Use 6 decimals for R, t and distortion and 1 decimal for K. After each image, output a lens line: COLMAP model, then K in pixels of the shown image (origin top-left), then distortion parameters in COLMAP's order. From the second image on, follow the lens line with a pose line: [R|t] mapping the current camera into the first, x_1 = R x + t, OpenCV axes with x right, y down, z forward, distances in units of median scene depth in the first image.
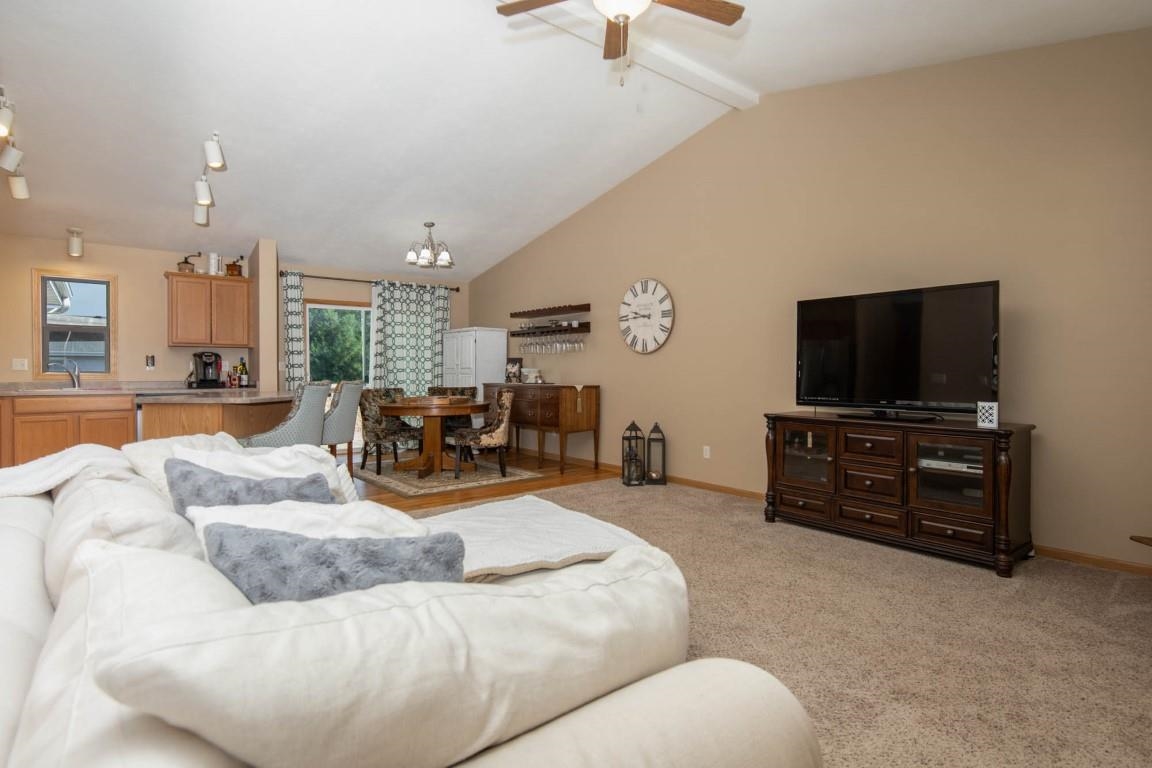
lens RADIAL K [[586.6, 0, 576.0], [0, 586.6, 384.0], [0, 0, 1]] dist [-0.000864, -0.000529]
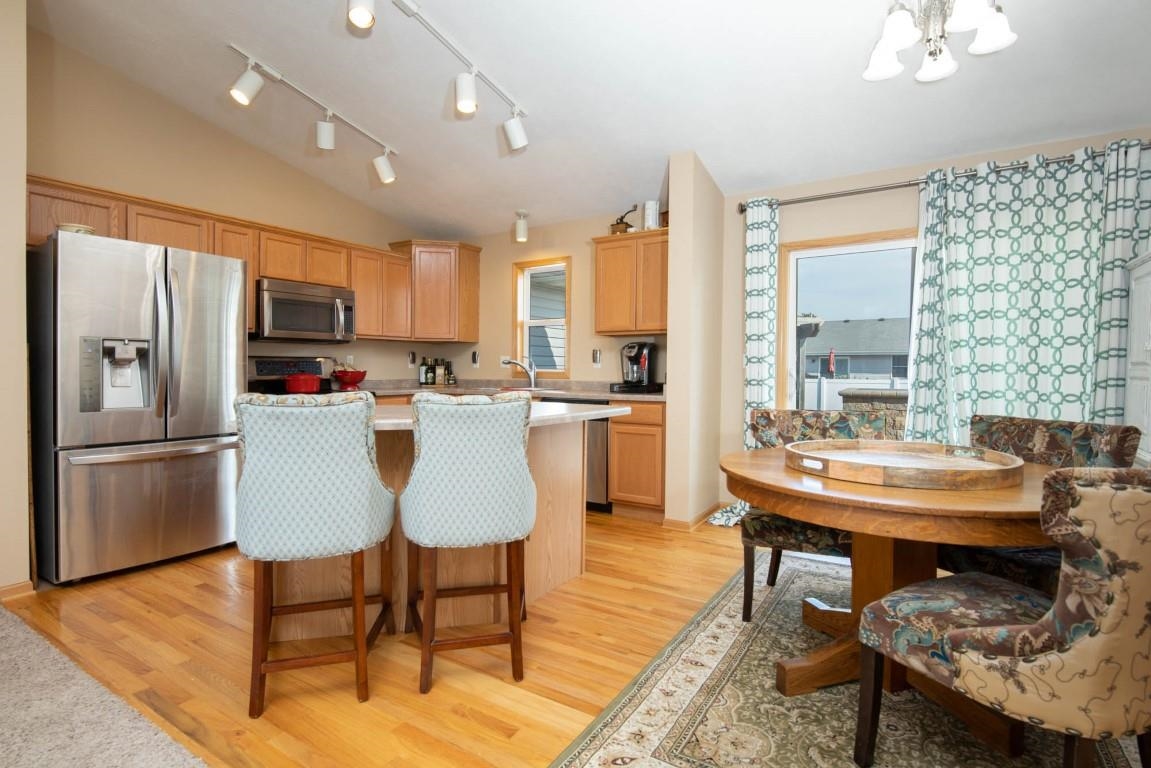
lens RADIAL K [[562.7, 0, 579.0], [0, 562.7, 374.2], [0, 0, 1]] dist [-0.002530, -0.001074]
pose [[0.313749, 0.013044, -0.949416, 0.000581], [-0.024649, 0.999681, 0.005589, -0.016299], [0.949186, 0.021648, 0.313971, 0.691386]]
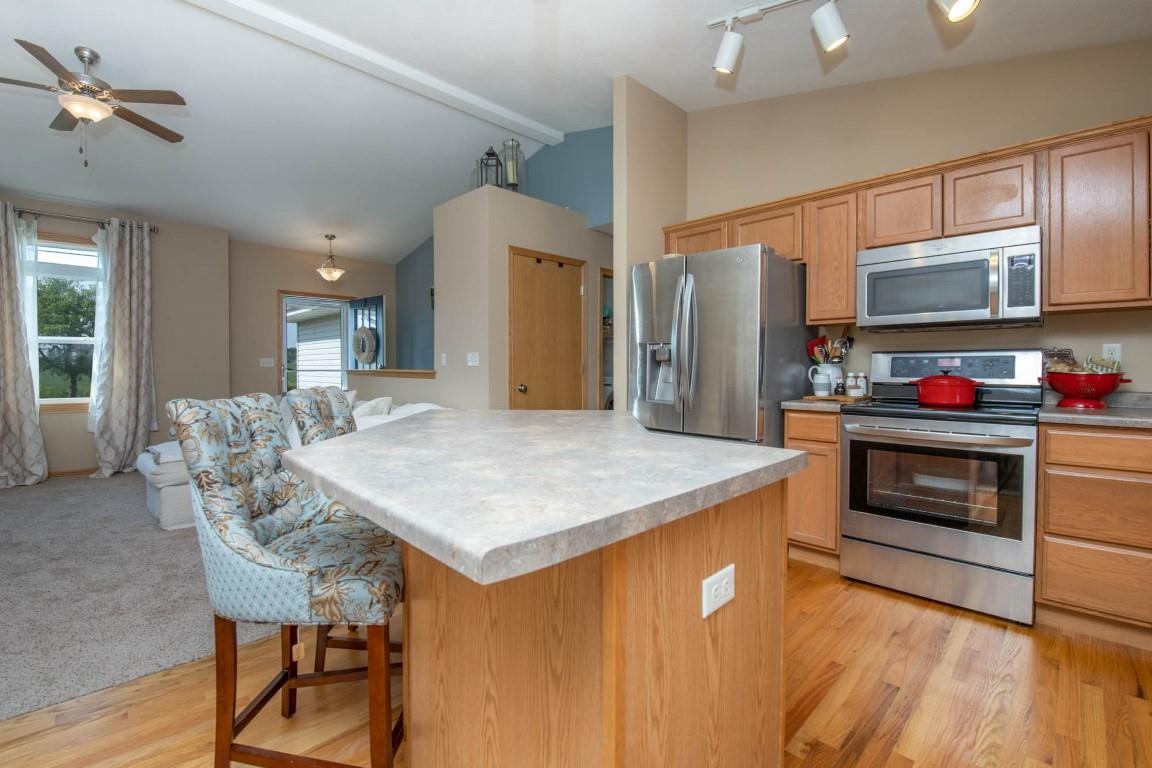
lens RADIAL K [[500.8, 0, 575.0], [0, 500.8, 369.2], [0, 0, 1]] dist [-0.001248, -0.011163]
pose [[-0.996694, 0.005057, -0.081088, -0.412316], [0.002087, 0.999325, 0.036670, -0.025675], [0.081219, 0.036379, -0.996032, 0.954267]]
